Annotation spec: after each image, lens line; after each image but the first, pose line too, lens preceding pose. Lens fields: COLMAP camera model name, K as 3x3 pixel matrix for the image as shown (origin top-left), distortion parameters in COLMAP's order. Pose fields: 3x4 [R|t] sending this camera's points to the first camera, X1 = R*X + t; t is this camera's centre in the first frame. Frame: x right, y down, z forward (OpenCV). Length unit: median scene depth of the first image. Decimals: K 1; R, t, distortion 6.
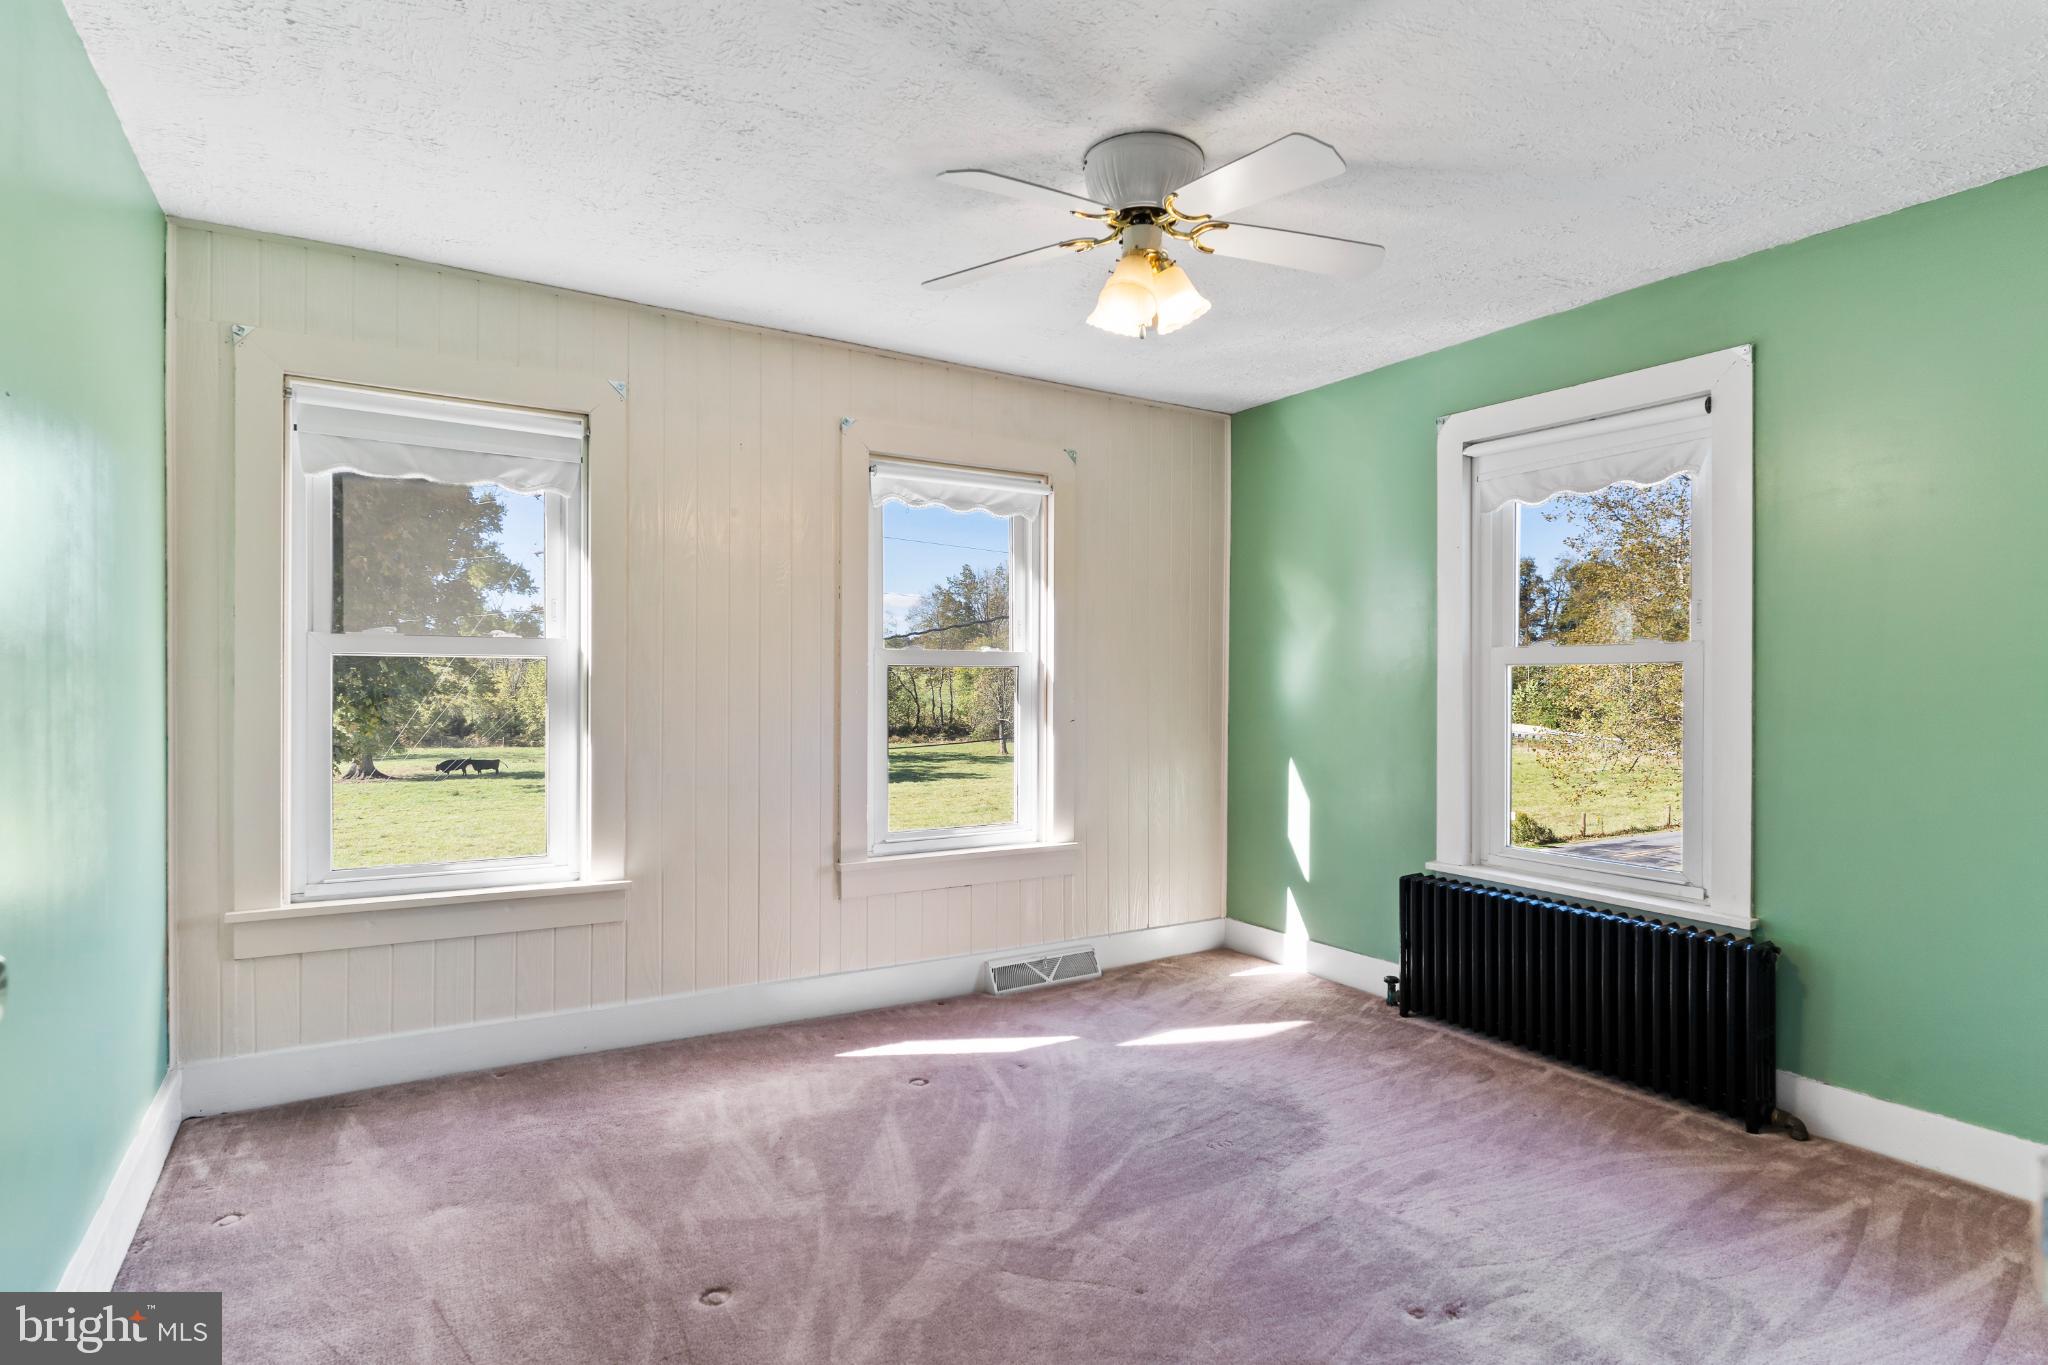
lens RADIAL K [[1067.7, 0, 1028.2], [0, 1067.7, 691.4], [0, 0, 1]] dist [-0.008563, 0.005022]
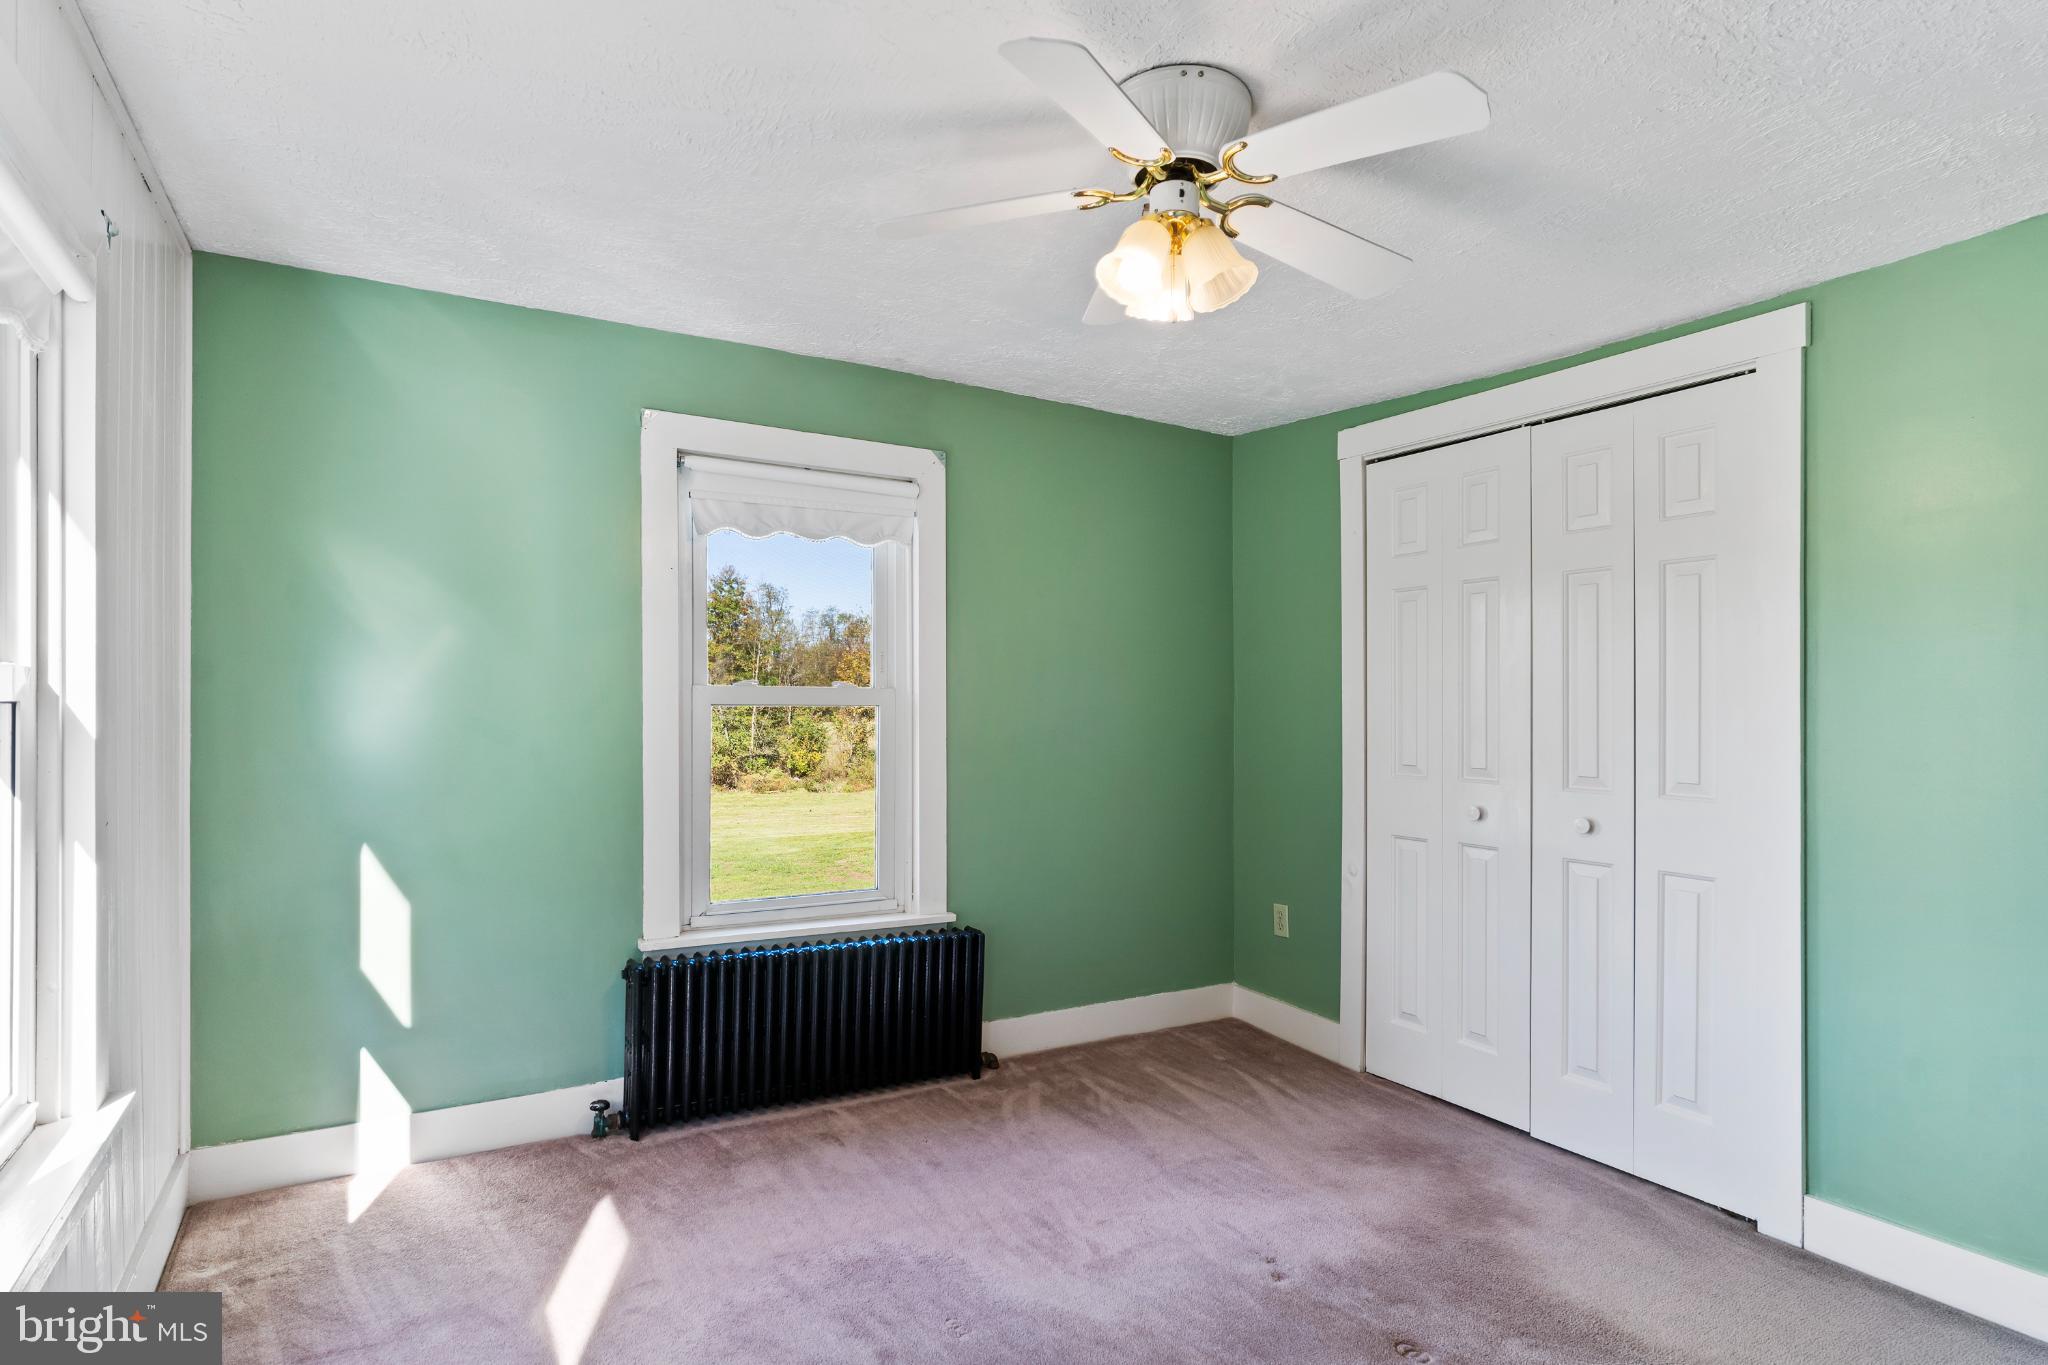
lens RADIAL K [[1067.7, 0, 1021.7], [0, 1067.7, 704.5], [0, 0, 1]] dist [-0.008563, 0.005022]
pose [[0.010865, -0.000240, 0.999941, -0.502451], [-0.003391, 0.999994, 0.000277, -0.028251], [-0.999935, -0.003393, 0.010864, 0.785814]]
